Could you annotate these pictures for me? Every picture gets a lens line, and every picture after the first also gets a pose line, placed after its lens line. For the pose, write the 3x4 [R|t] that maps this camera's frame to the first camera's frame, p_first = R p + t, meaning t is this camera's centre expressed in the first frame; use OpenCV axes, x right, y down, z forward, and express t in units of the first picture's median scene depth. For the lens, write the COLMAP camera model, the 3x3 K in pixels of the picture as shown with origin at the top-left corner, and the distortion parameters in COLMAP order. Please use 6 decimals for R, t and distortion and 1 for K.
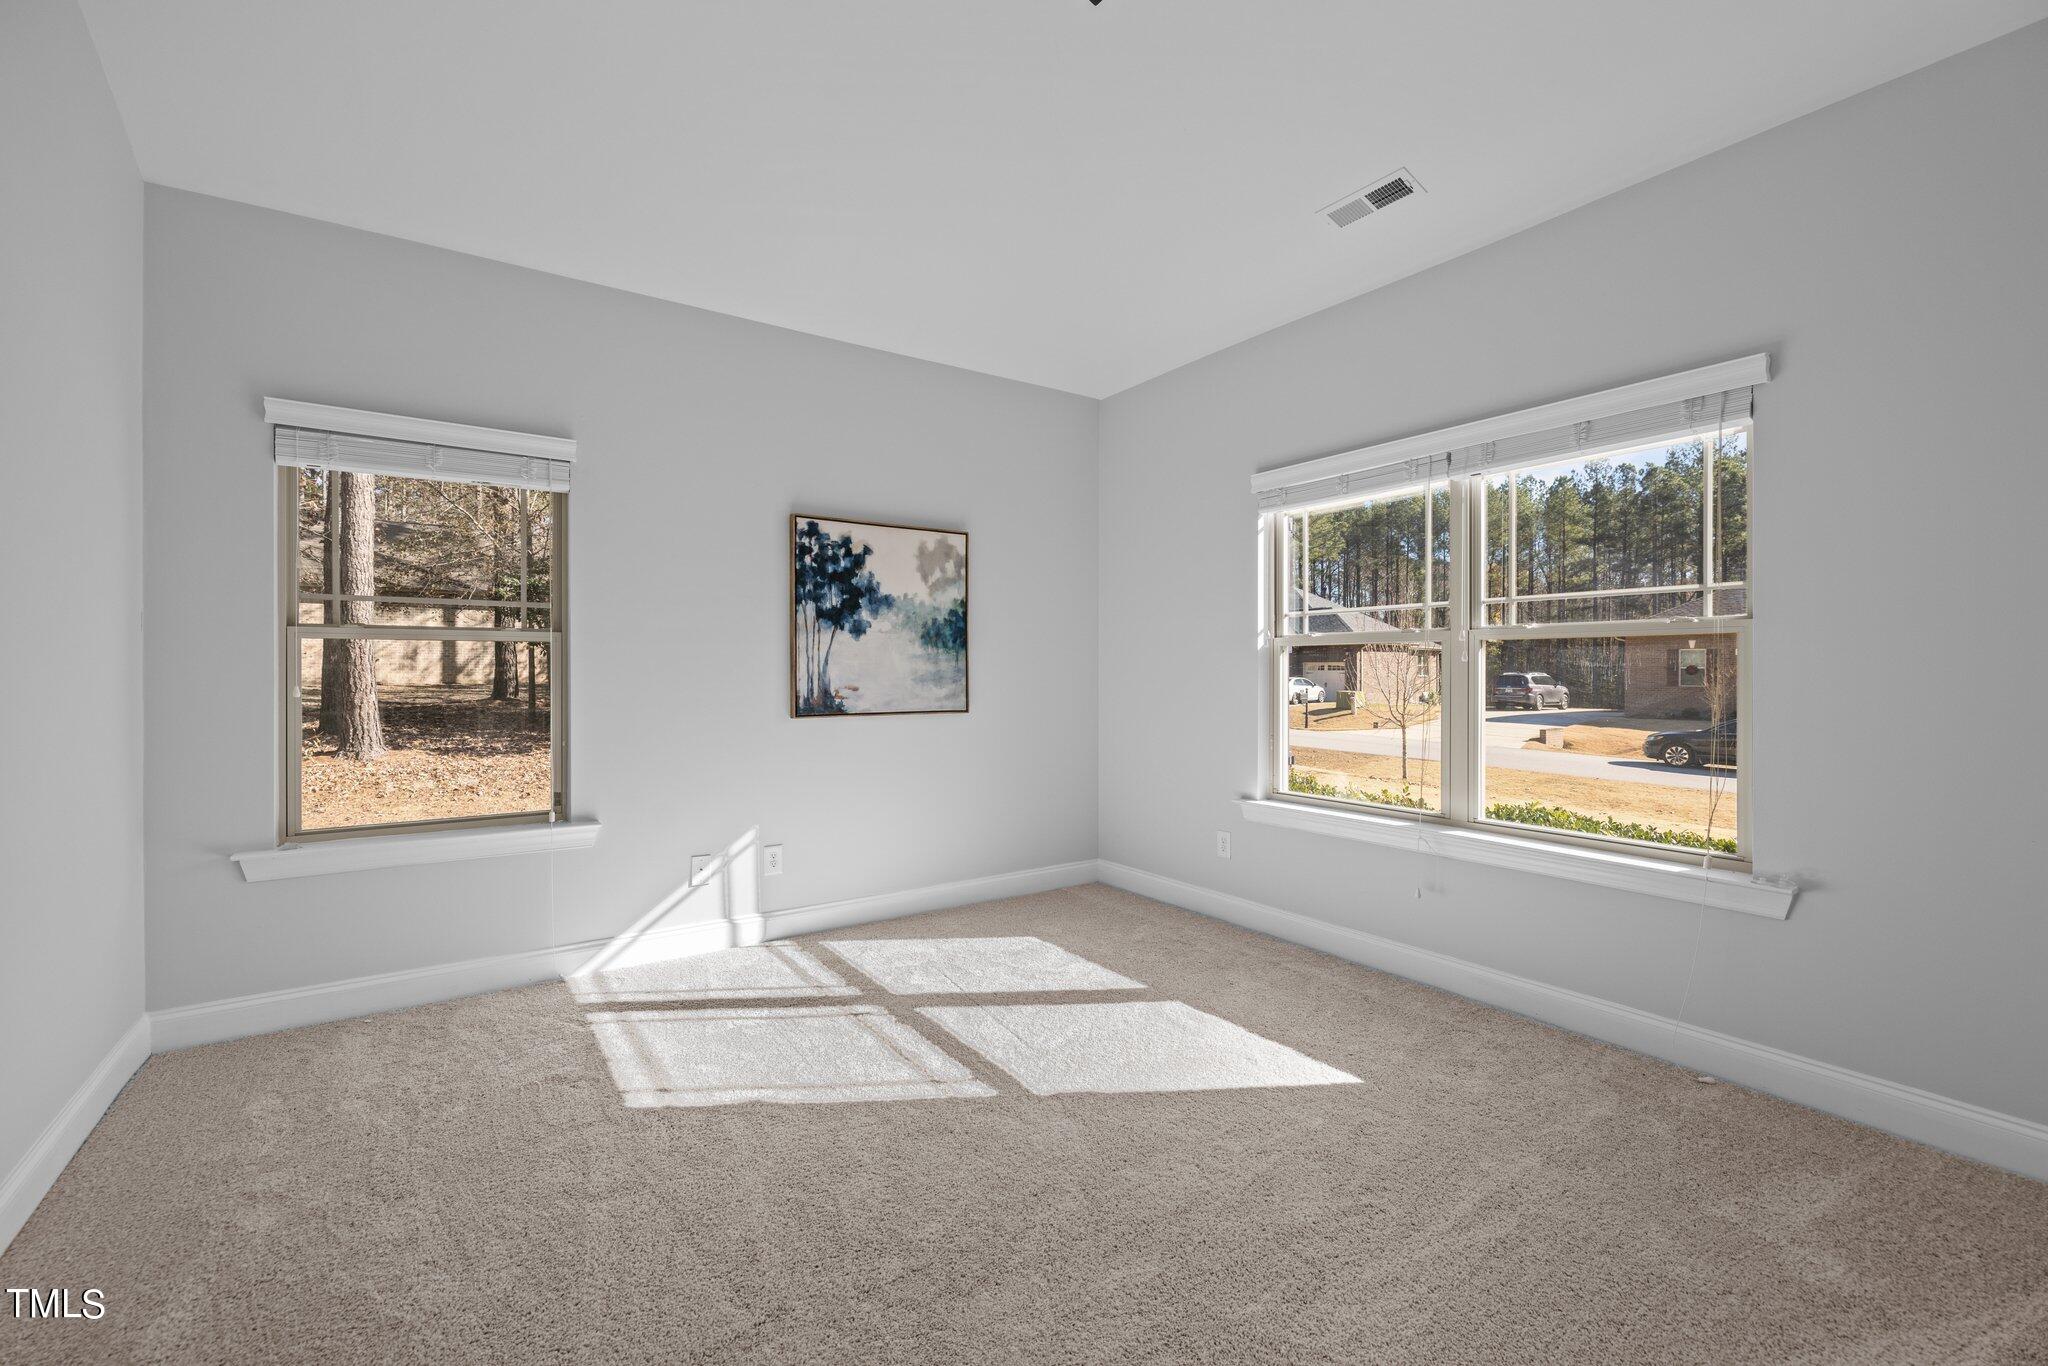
lens RADIAL K [[870.3, 0, 1025.1], [0, 870.3, 677.3], [0, 0, 1]] dist [0.000429, -0.000223]
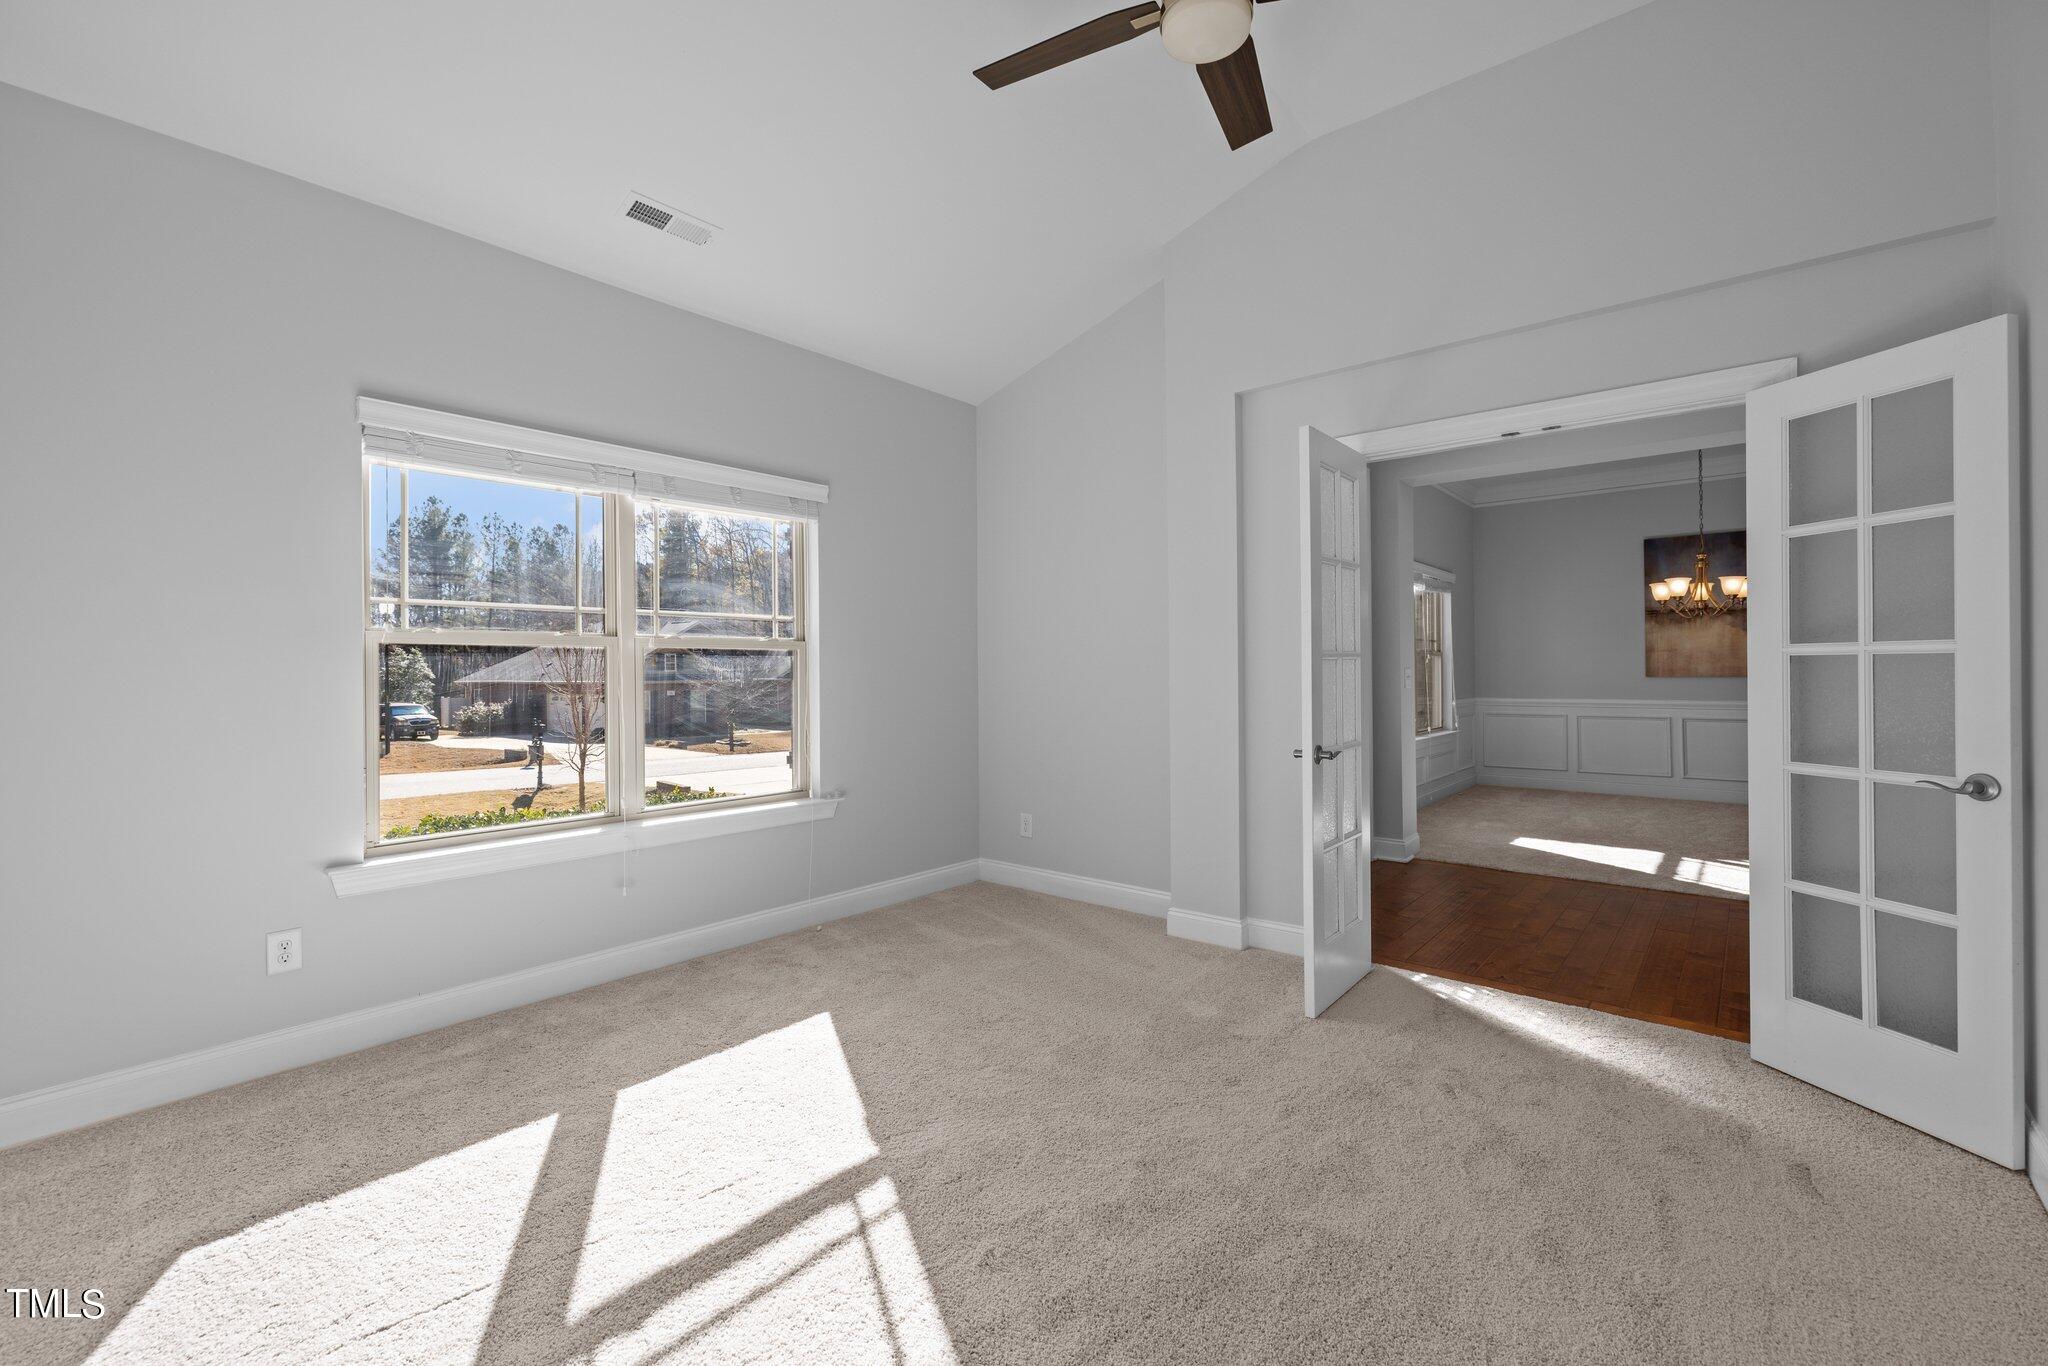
lens RADIAL K [[870.3, 0, 1016.9], [0, 870.3, 669.3], [0, 0, 1]] dist [0.000429, -0.000223]
pose [[-0.259024, -0.007366, 0.965843, -0.821866], [0.008025, 0.999920, 0.009778, -0.026316], [-0.965838, 0.010284, -0.258944, 1.009628]]
